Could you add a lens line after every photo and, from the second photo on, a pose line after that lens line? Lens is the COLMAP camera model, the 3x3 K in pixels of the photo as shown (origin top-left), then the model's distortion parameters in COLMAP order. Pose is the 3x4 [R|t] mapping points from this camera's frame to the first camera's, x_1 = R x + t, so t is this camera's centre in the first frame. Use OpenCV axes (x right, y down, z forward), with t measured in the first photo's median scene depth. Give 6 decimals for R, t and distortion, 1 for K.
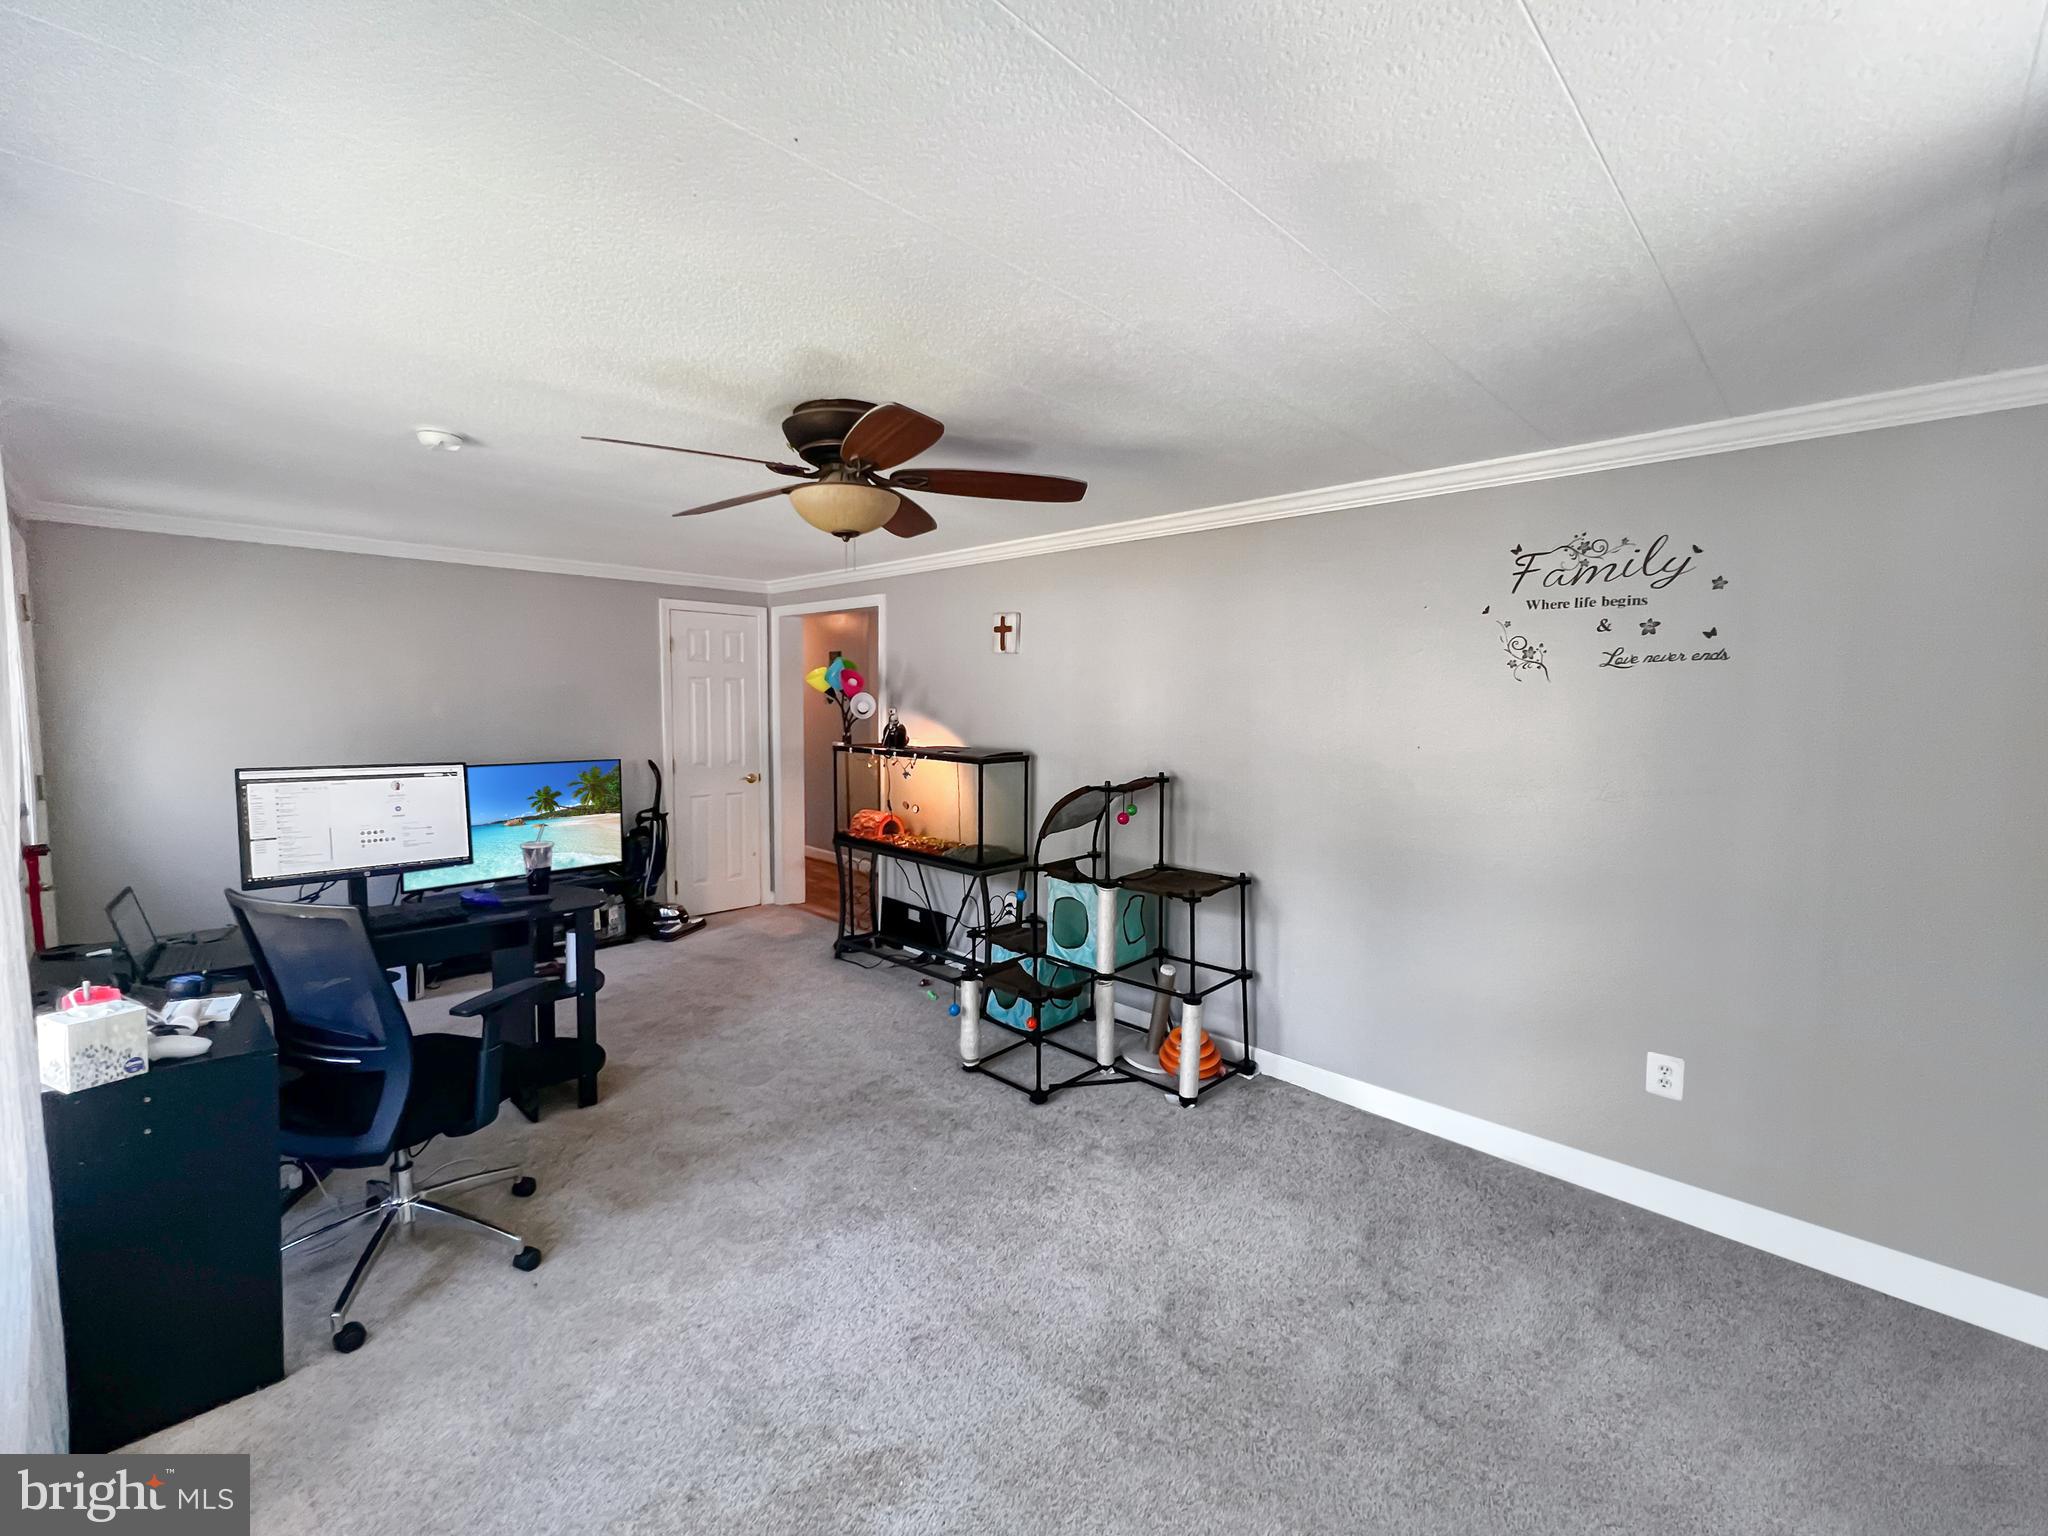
lens RADIAL K [[865.1, 0, 1012.8], [0, 865.1, 766.9], [0, 0, 1]] dist [0.008680, -0.000390]
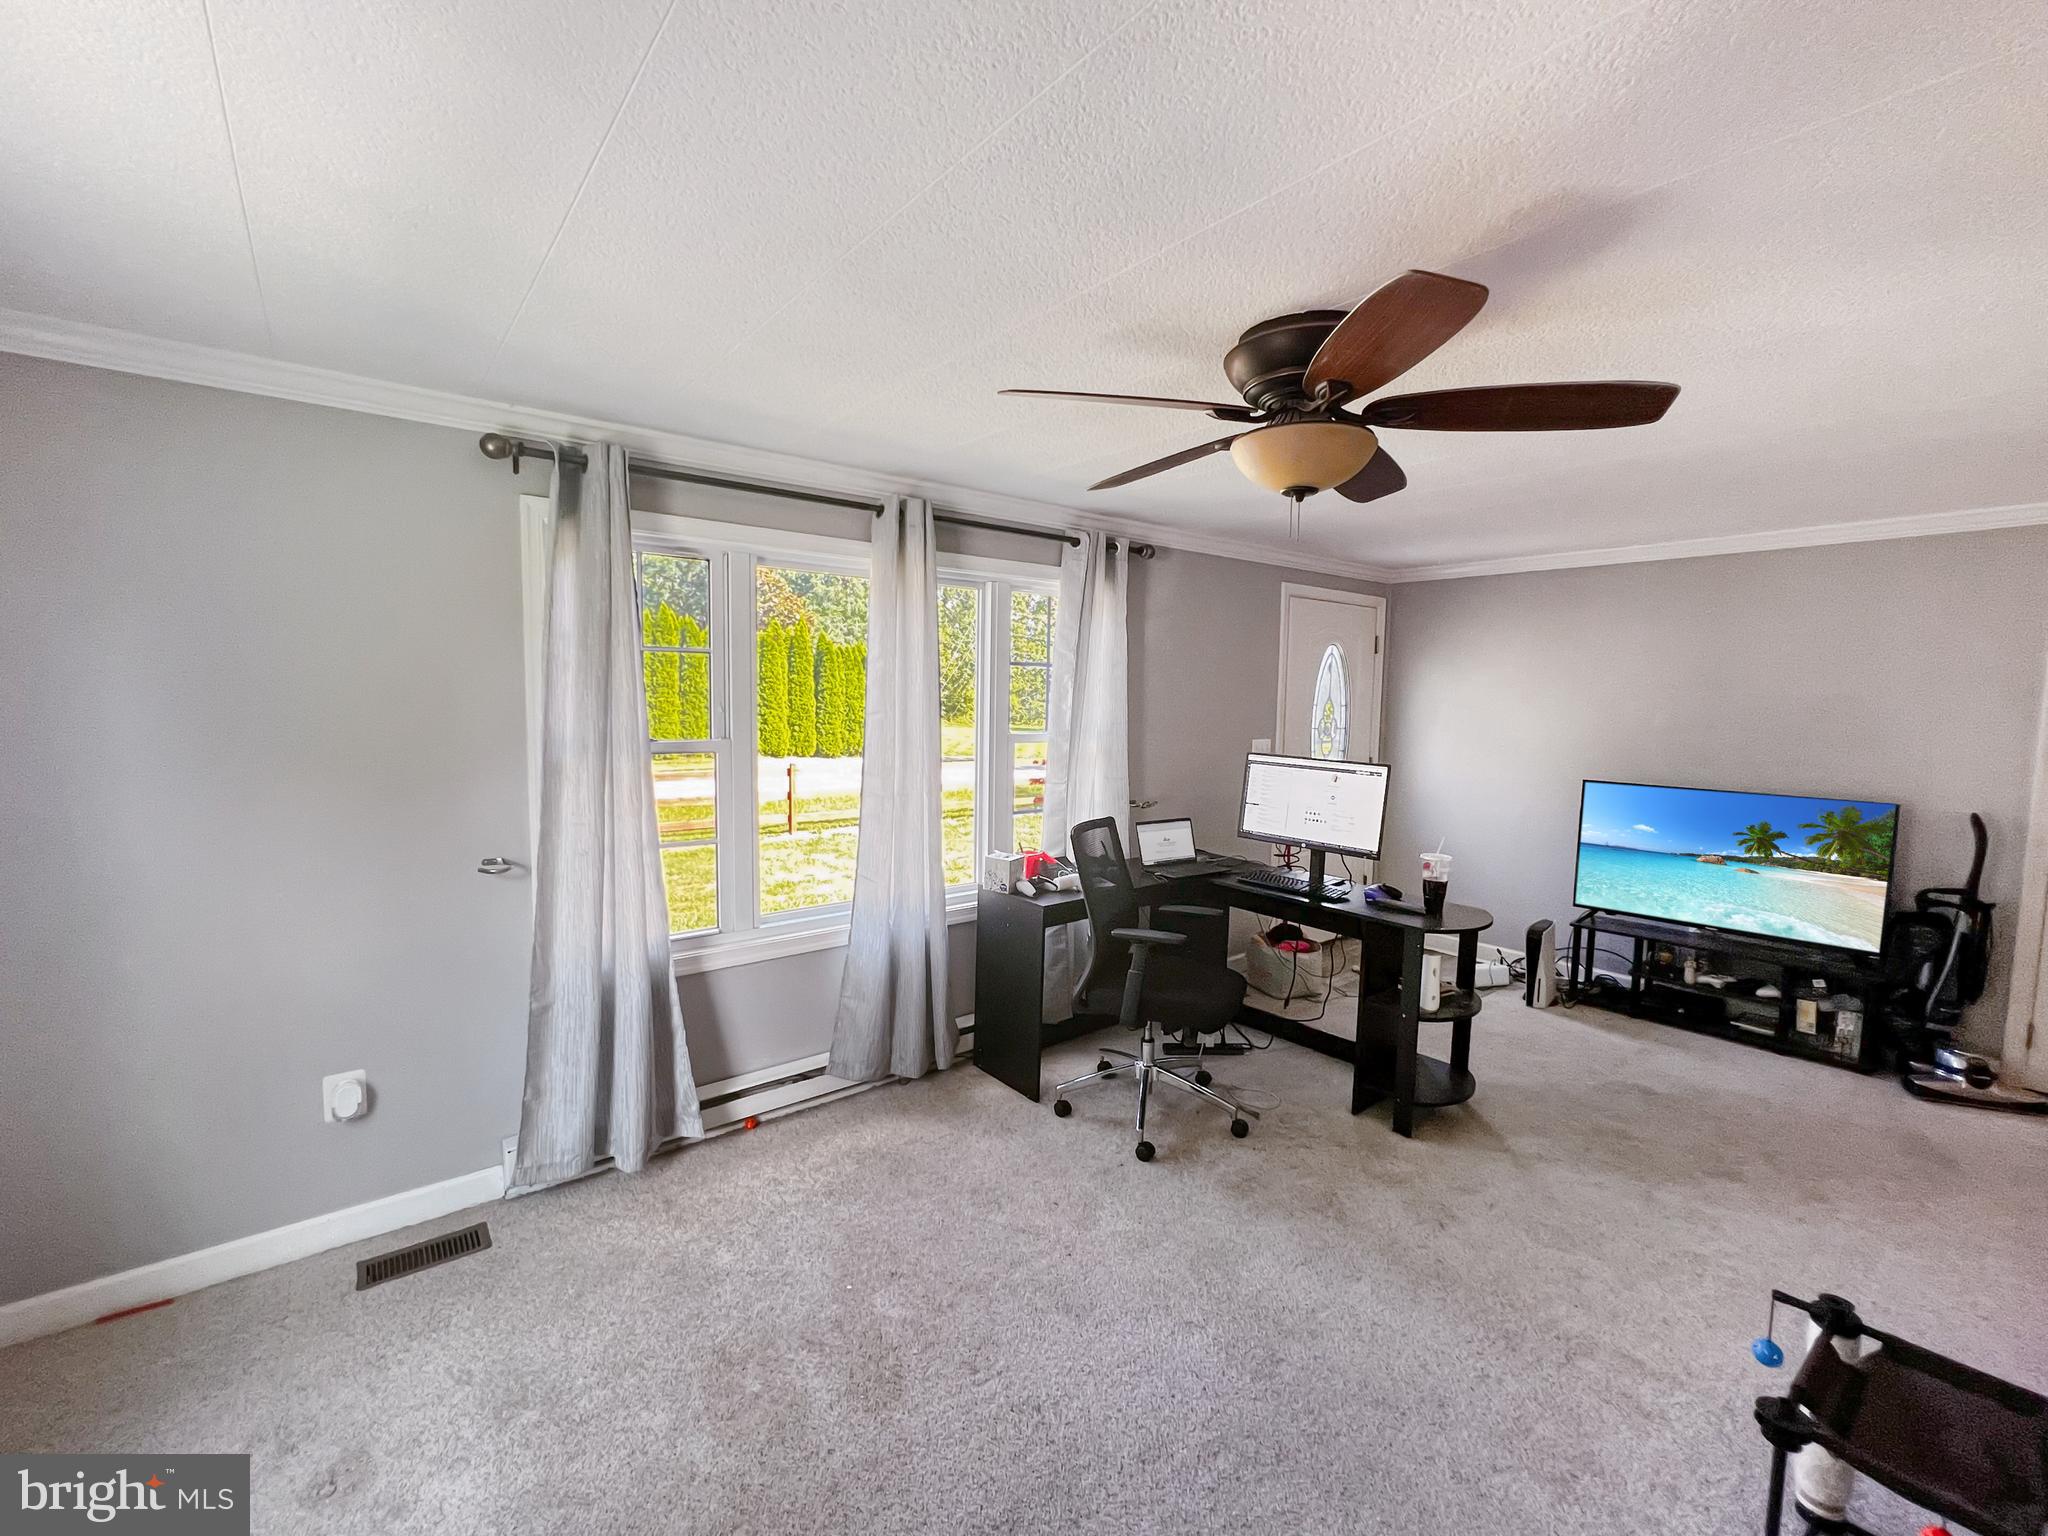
lens RADIAL K [[865.1, 0, 1012.8], [0, 865.1, 766.9], [0, 0, 1]] dist [0.008680, -0.000390]
pose [[-0.119293, 0.075798, -0.989962, 0.343331], [-0.090680, 0.992082, 0.086887, -0.037924], [0.988709, 0.100135, -0.111475, 0.471123]]
